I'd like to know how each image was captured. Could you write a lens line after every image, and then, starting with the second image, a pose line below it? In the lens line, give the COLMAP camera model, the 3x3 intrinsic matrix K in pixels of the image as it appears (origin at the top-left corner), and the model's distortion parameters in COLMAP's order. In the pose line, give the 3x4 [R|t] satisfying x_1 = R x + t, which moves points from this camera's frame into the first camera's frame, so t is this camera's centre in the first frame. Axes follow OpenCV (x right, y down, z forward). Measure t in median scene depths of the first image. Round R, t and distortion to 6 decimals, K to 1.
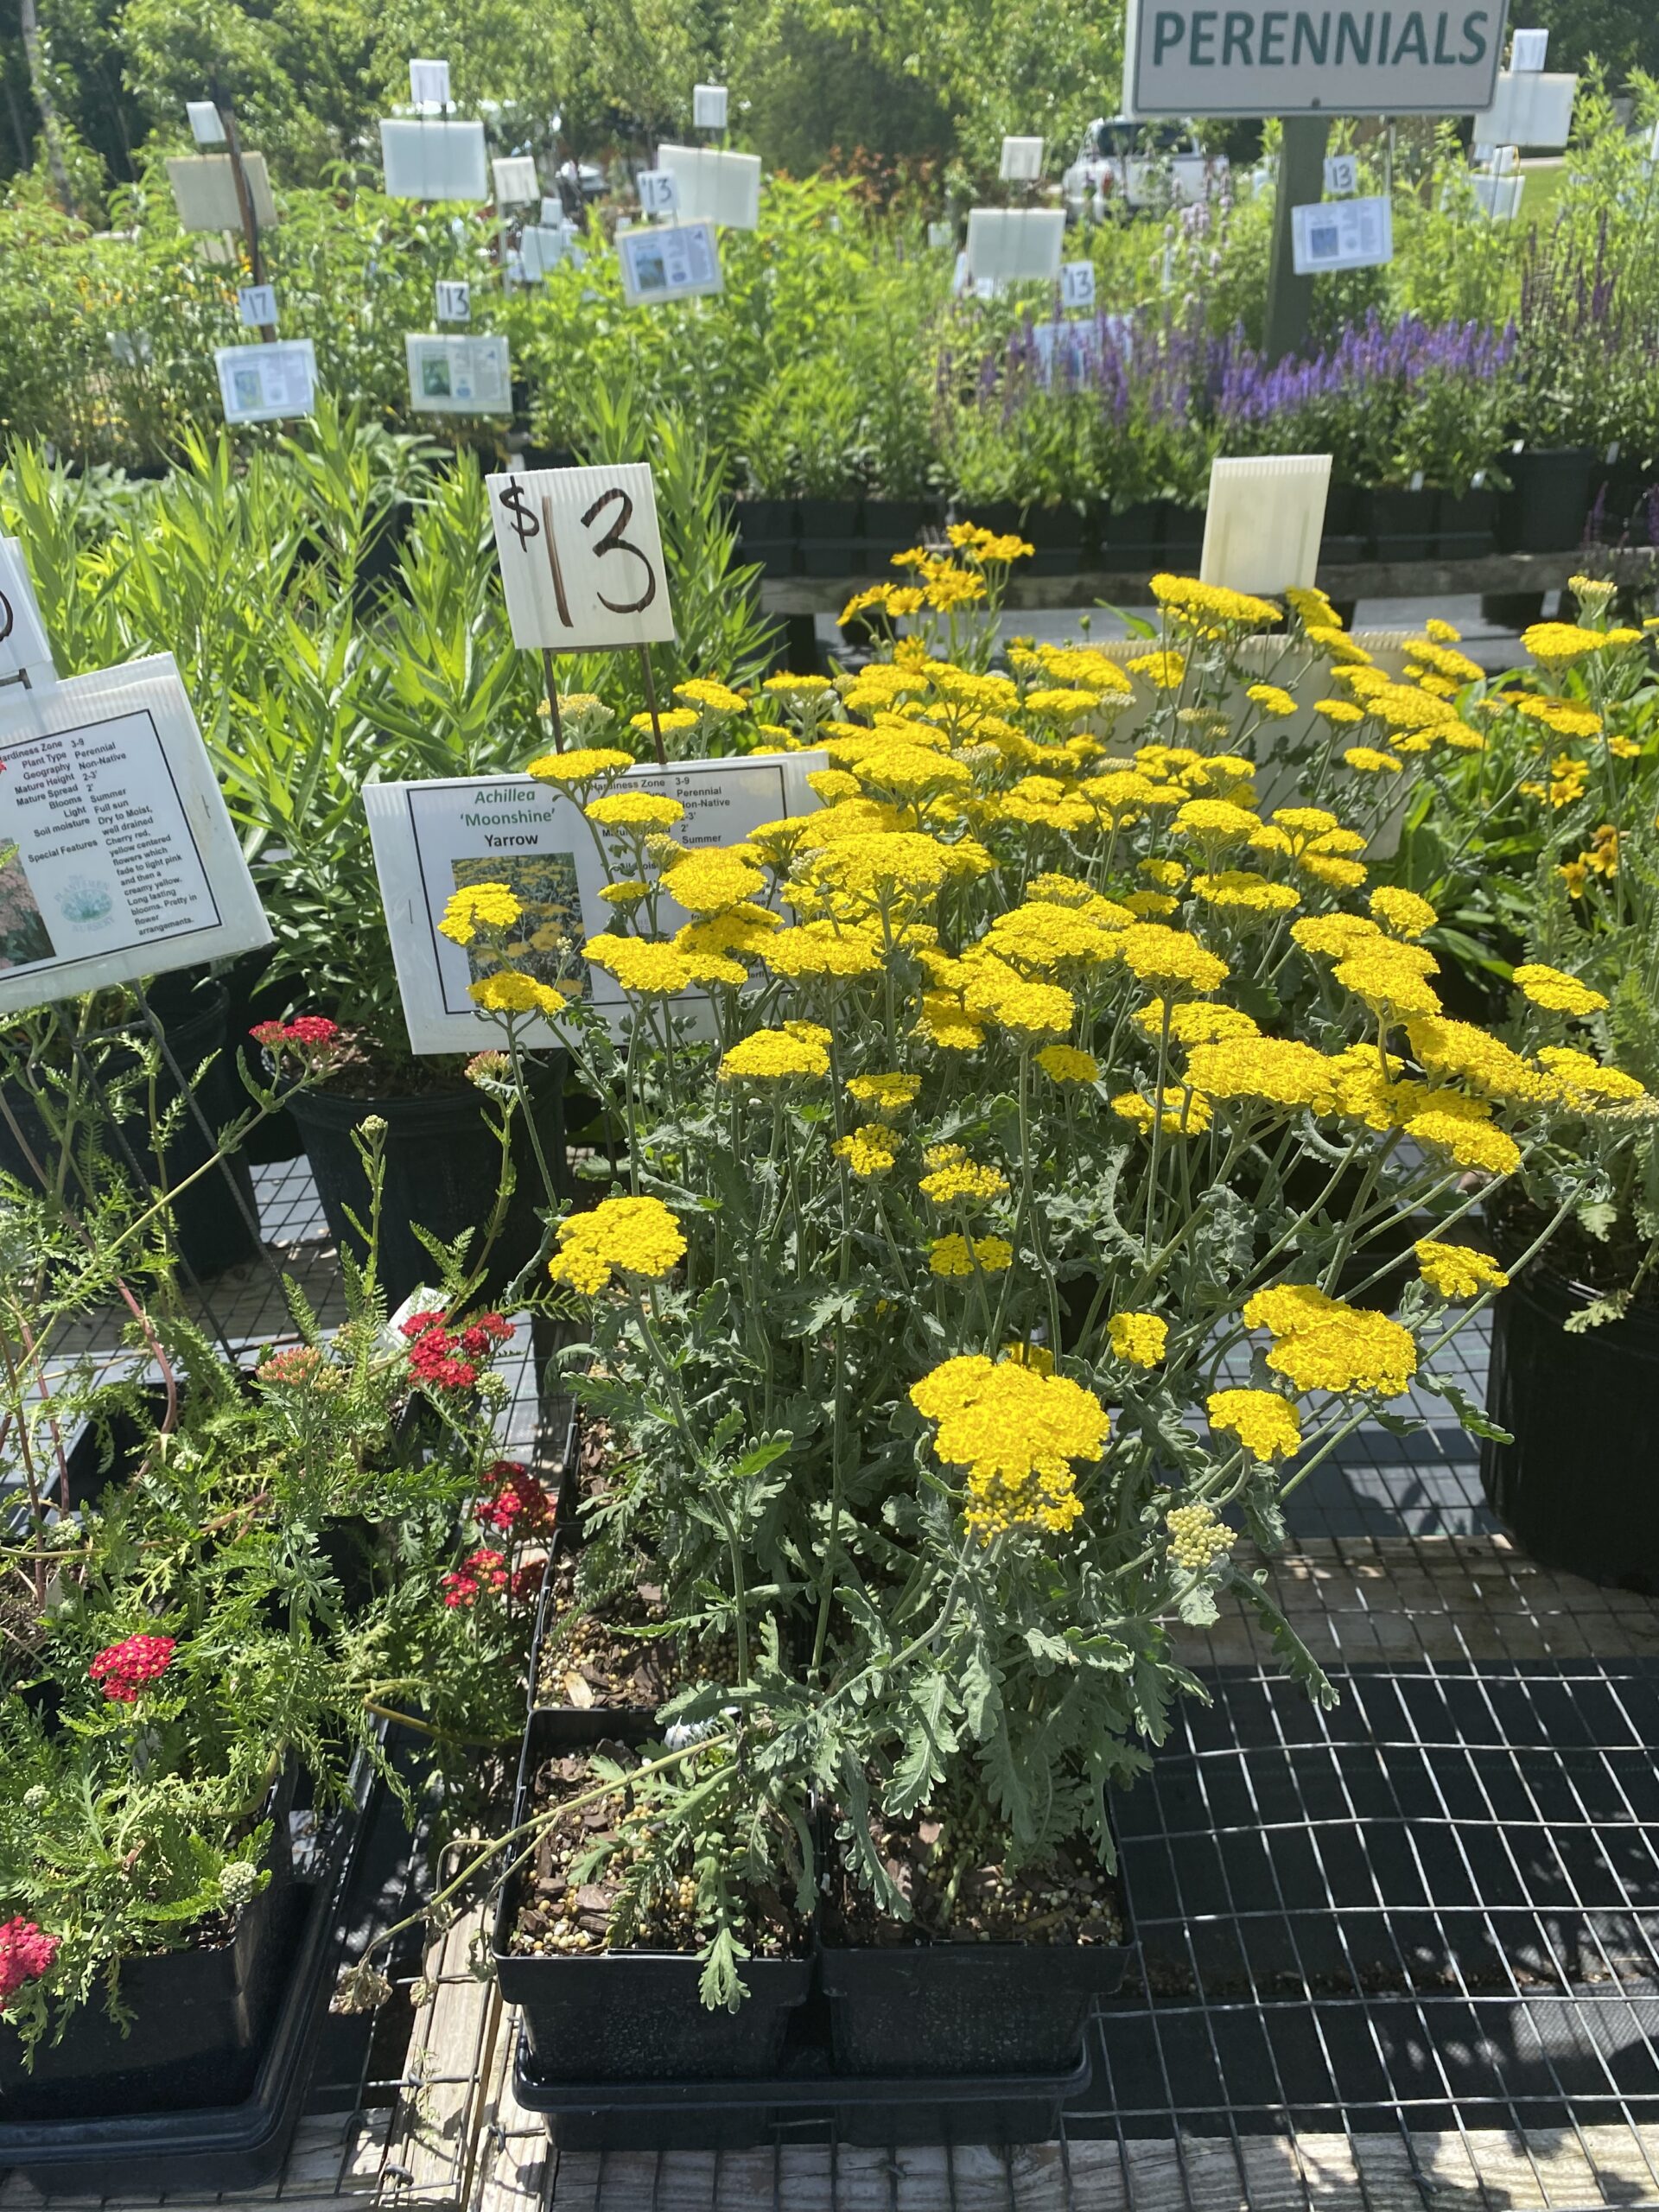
lens RADIAL K [[1677.8, 0, 829.5], [0, 1677.8, 1106.0], [0, 0, 1]] dist [0.027415, -0.005621]
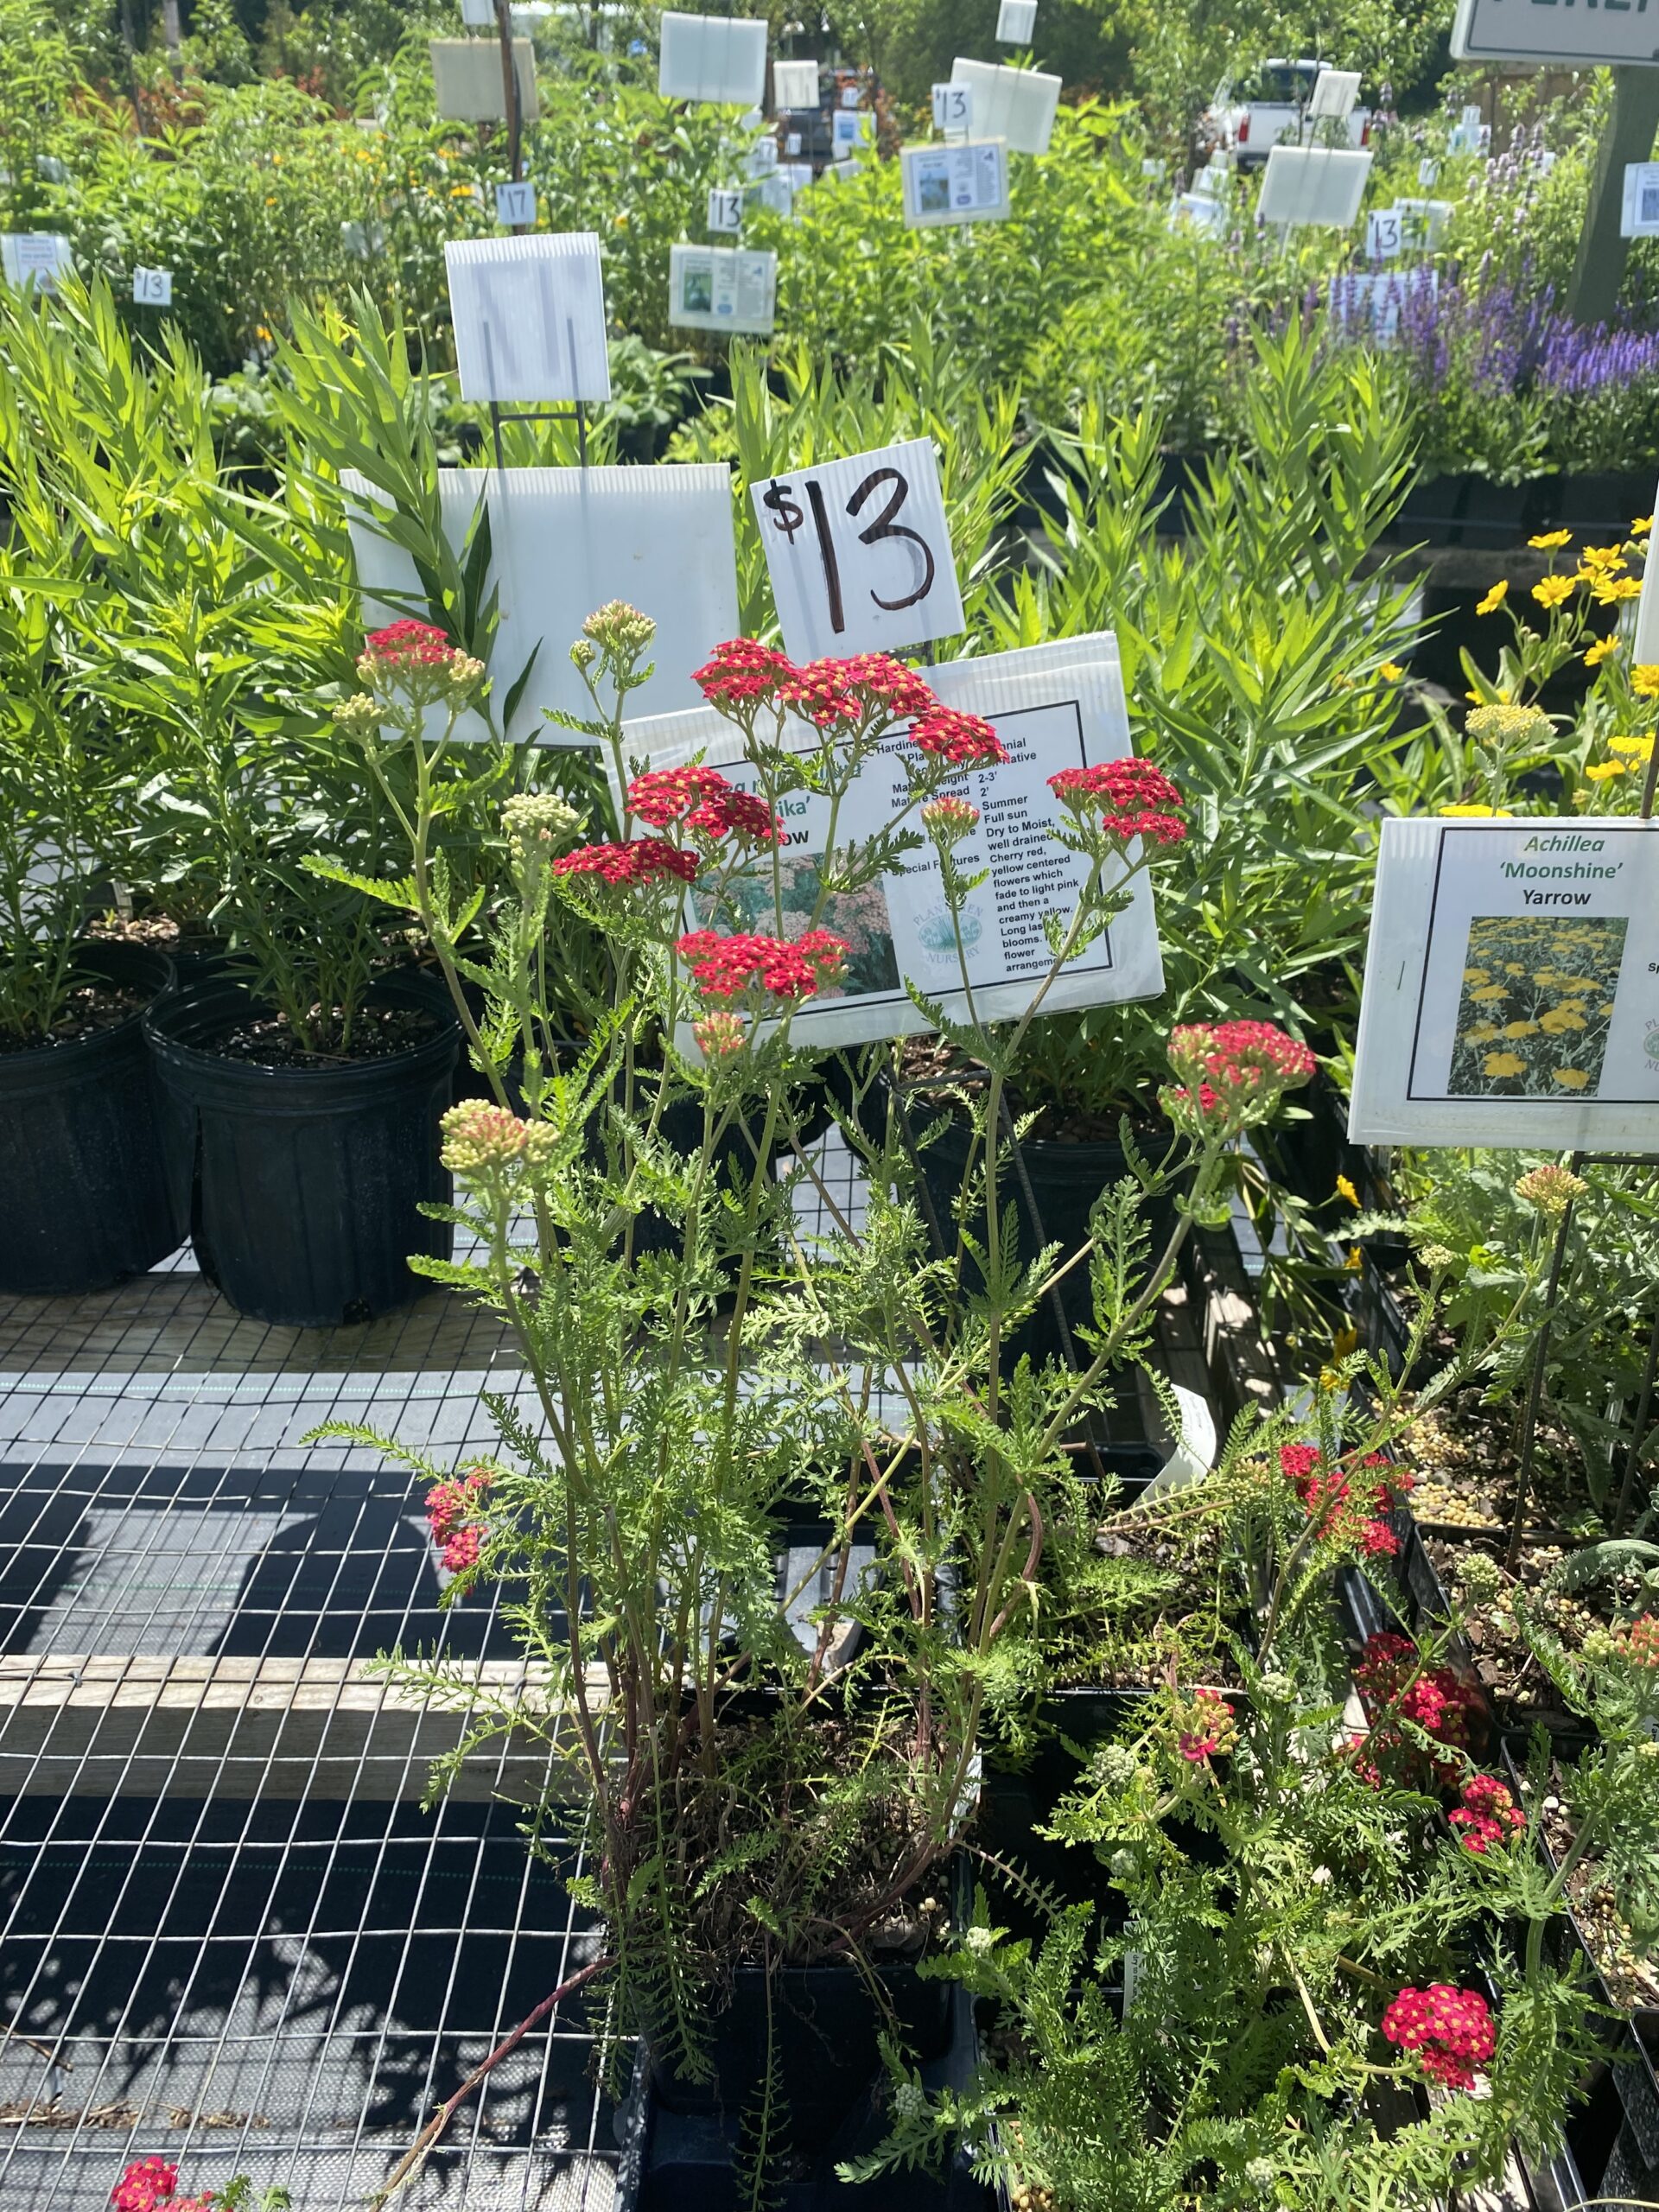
lens RADIAL K [[1699.7, 0, 829.5], [0, 1699.7, 1106.0], [0, 0, 1]] dist [0.009625, 0.002073]
pose [[0.997476, 0.070263, -0.010231, -0.120092], [-0.069930, 0.997103, 0.029924, -0.013601], [0.012304, -0.029133, 0.999500, 0.041312]]
